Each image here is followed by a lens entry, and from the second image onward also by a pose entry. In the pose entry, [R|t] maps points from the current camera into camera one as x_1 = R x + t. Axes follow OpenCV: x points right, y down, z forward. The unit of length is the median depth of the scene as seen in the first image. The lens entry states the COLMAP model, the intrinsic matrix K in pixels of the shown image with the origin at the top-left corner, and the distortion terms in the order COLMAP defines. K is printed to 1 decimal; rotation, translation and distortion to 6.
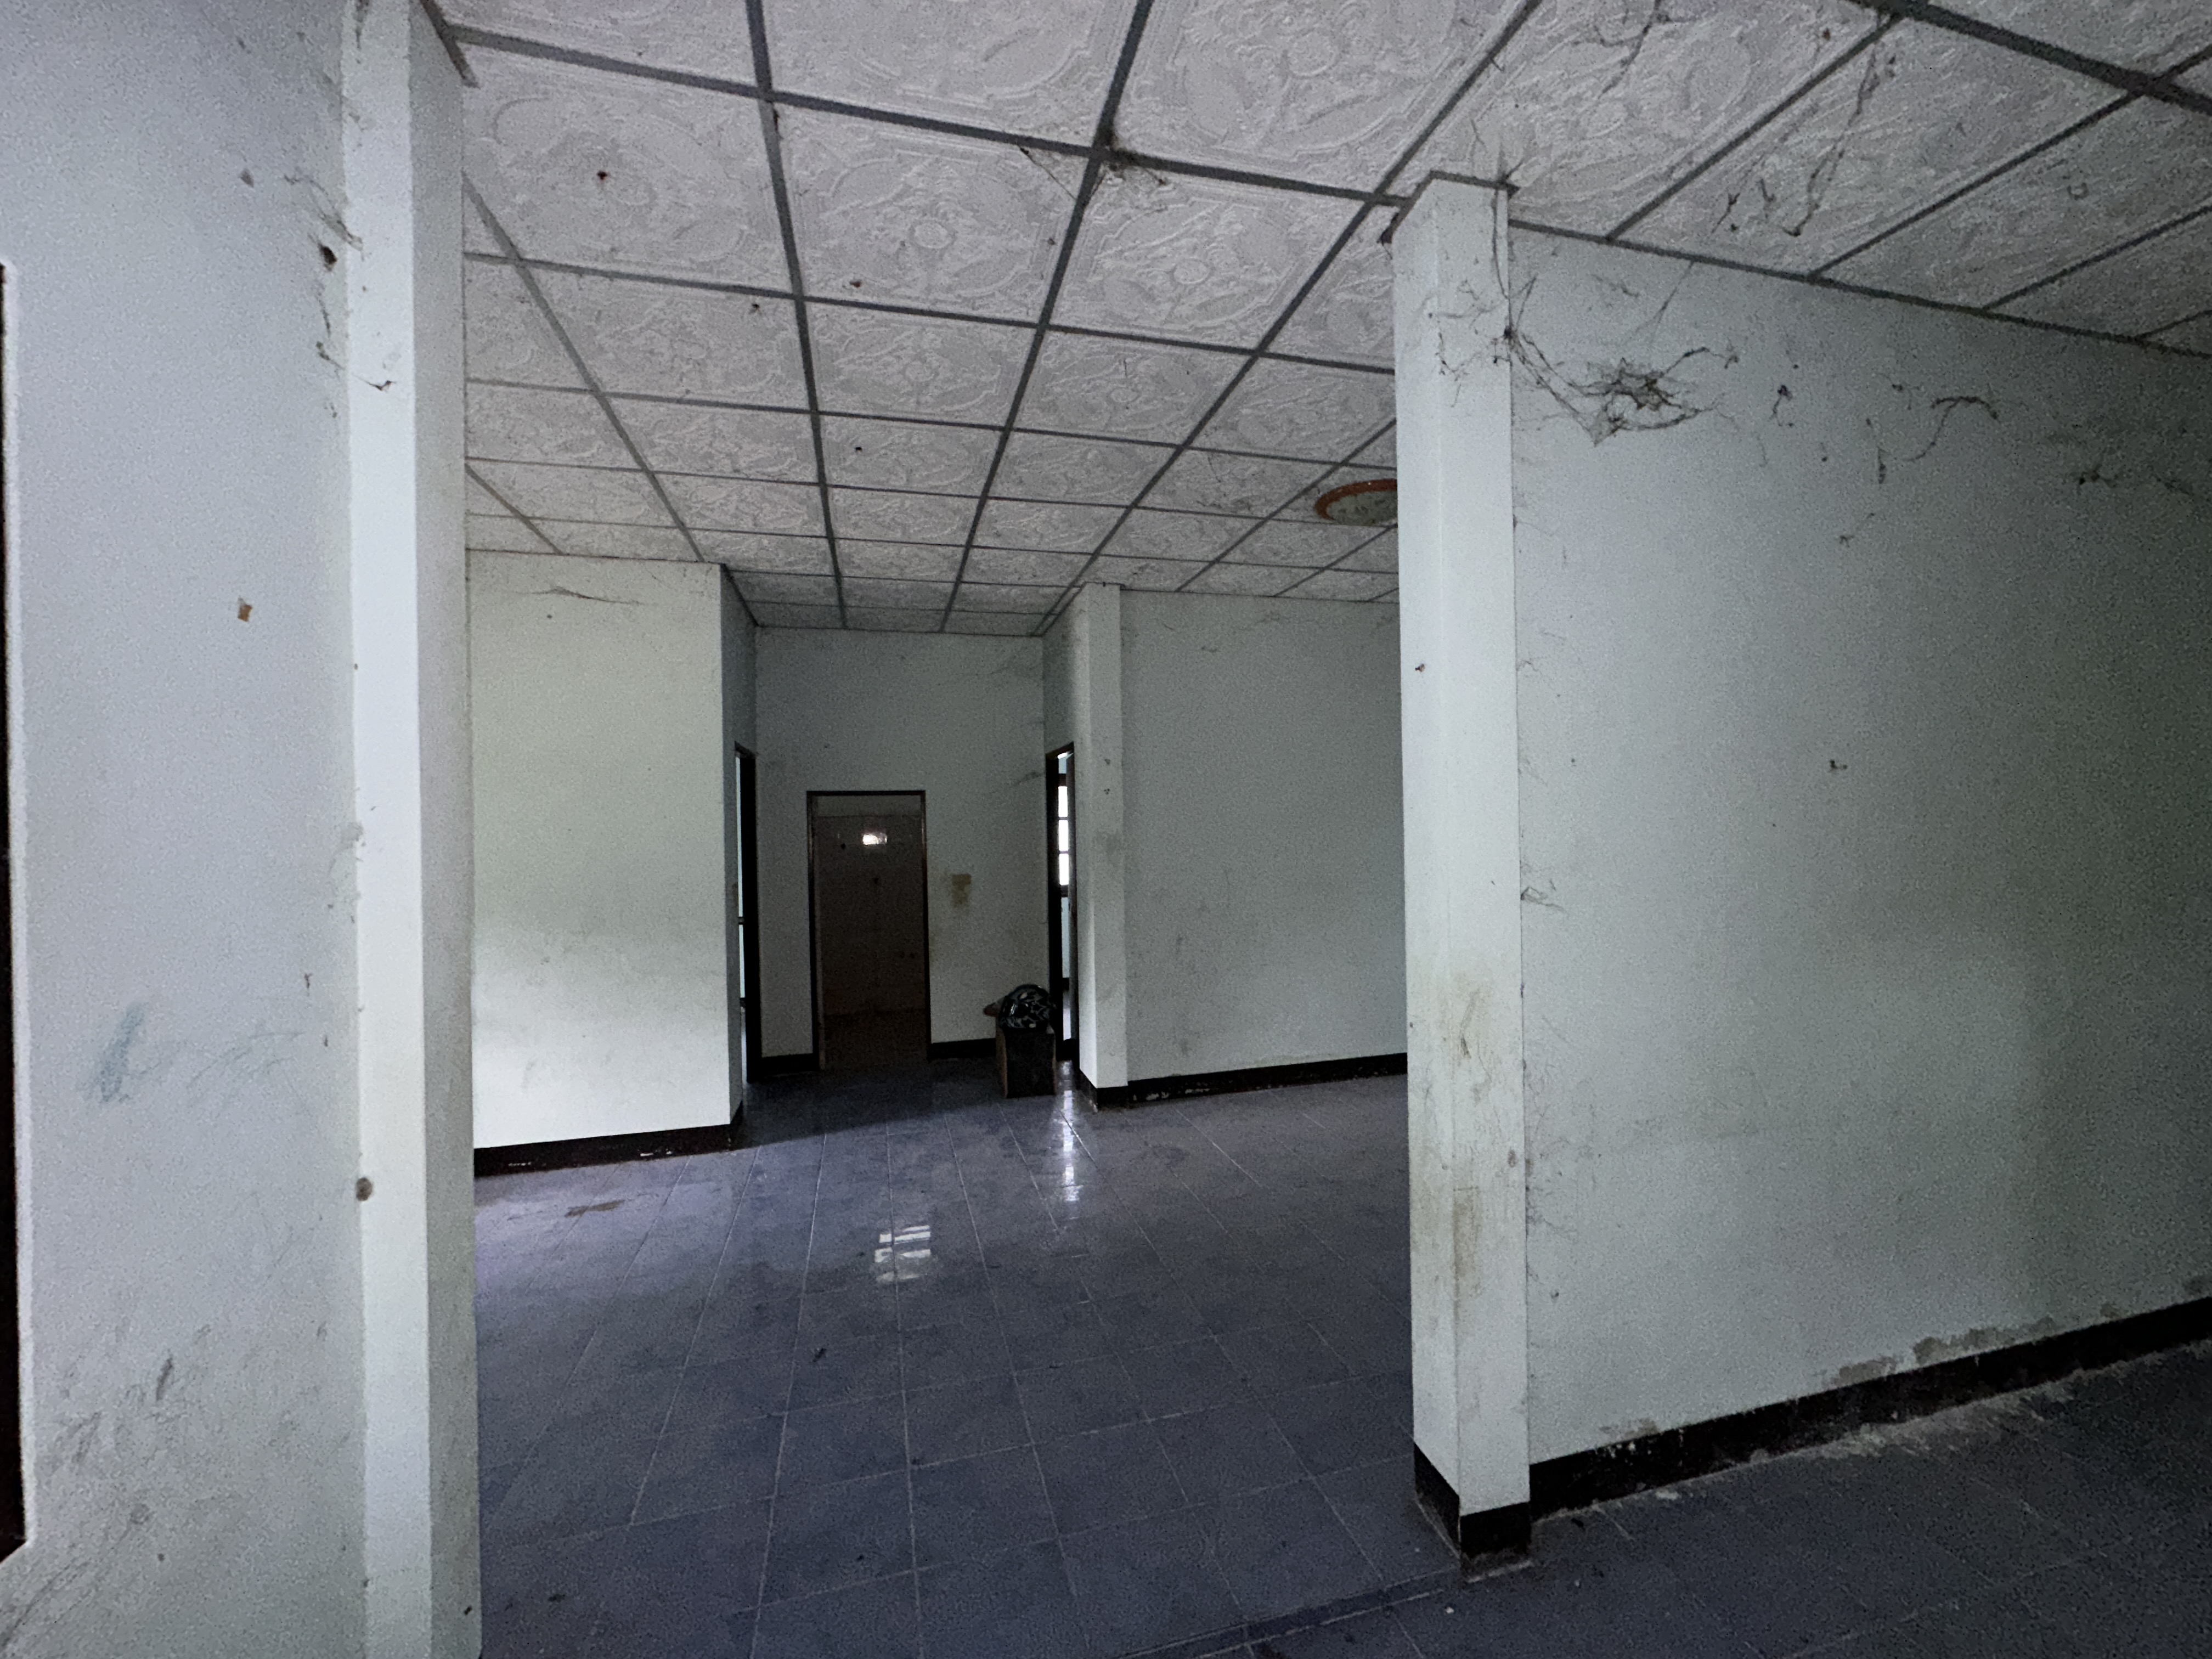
lens RADIAL K [[897.9, 0, 1110.2], [0, 897.9, 832.5], [0, 0, 1]] dist [-0.030164, -0.000624]
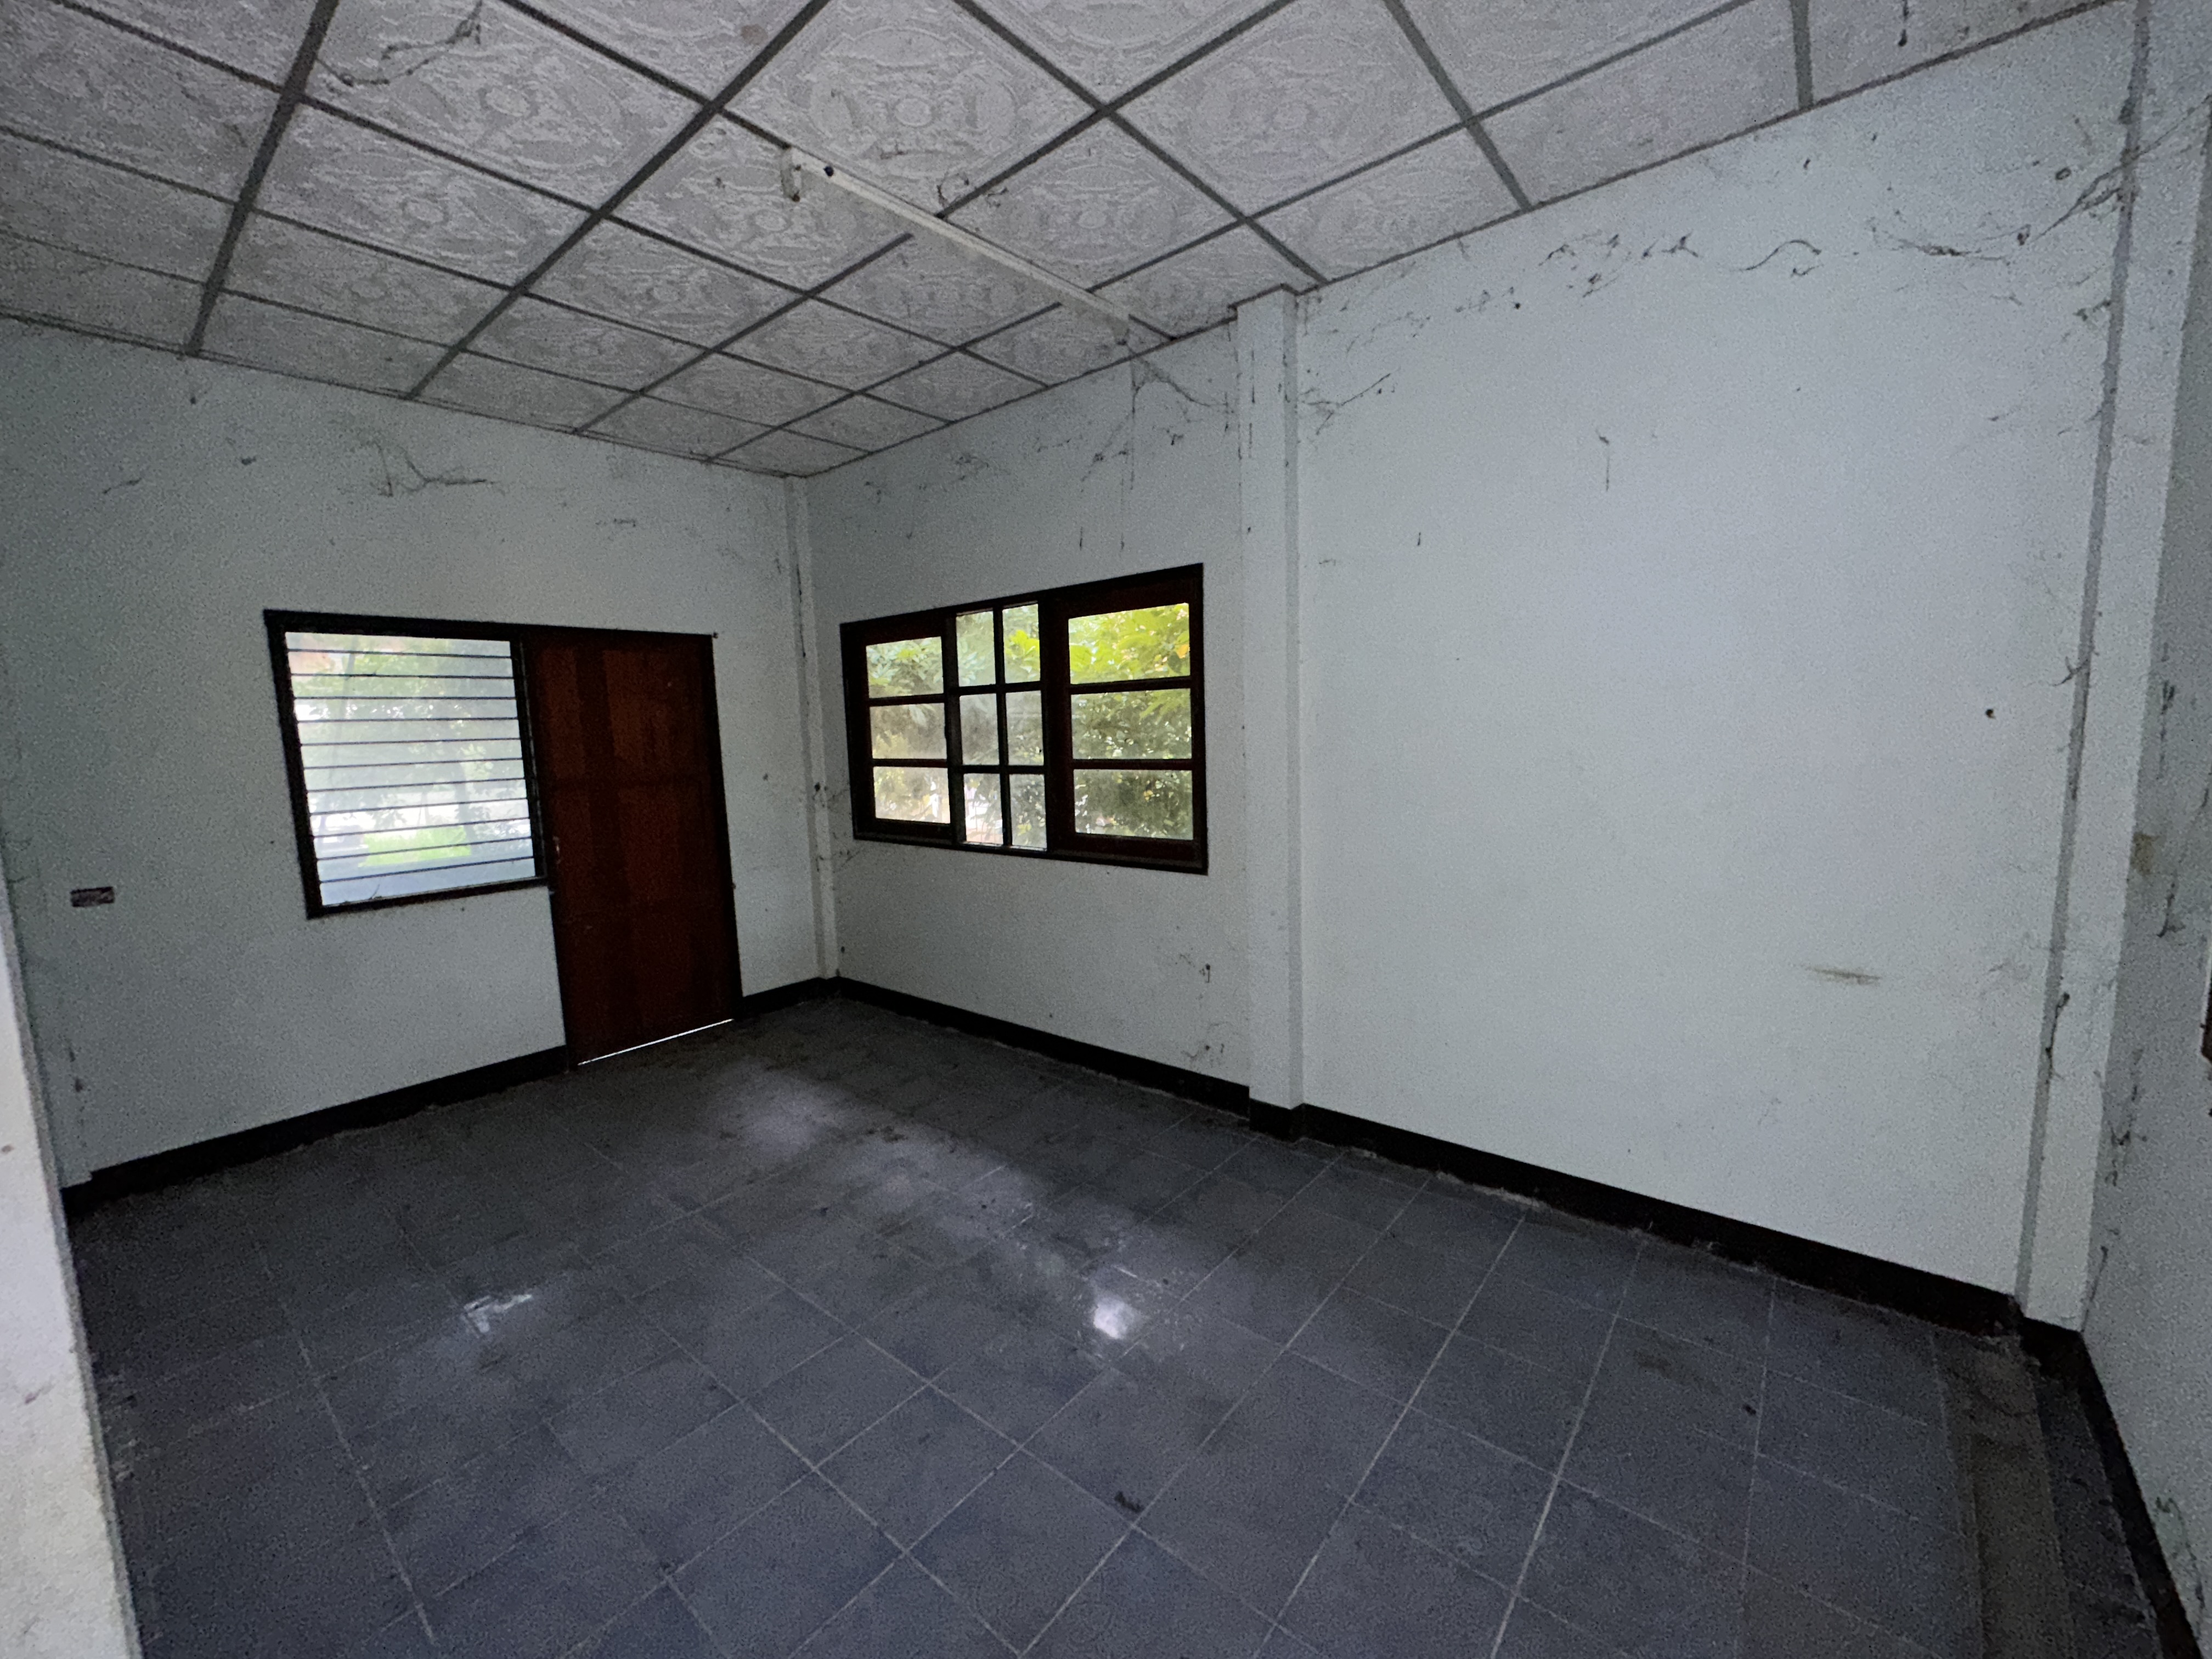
lens RADIAL K [[897.9, 0, 1107.4], [0, 897.9, 836.0], [0, 0, 1]] dist [-0.030164, -0.000624]
pose [[0.807397, -0.076522, 0.585025, -0.041450], [0.015909, 0.994017, 0.108062, 0.002575], [-0.589794, -0.077942, 0.803784, 0.152258]]
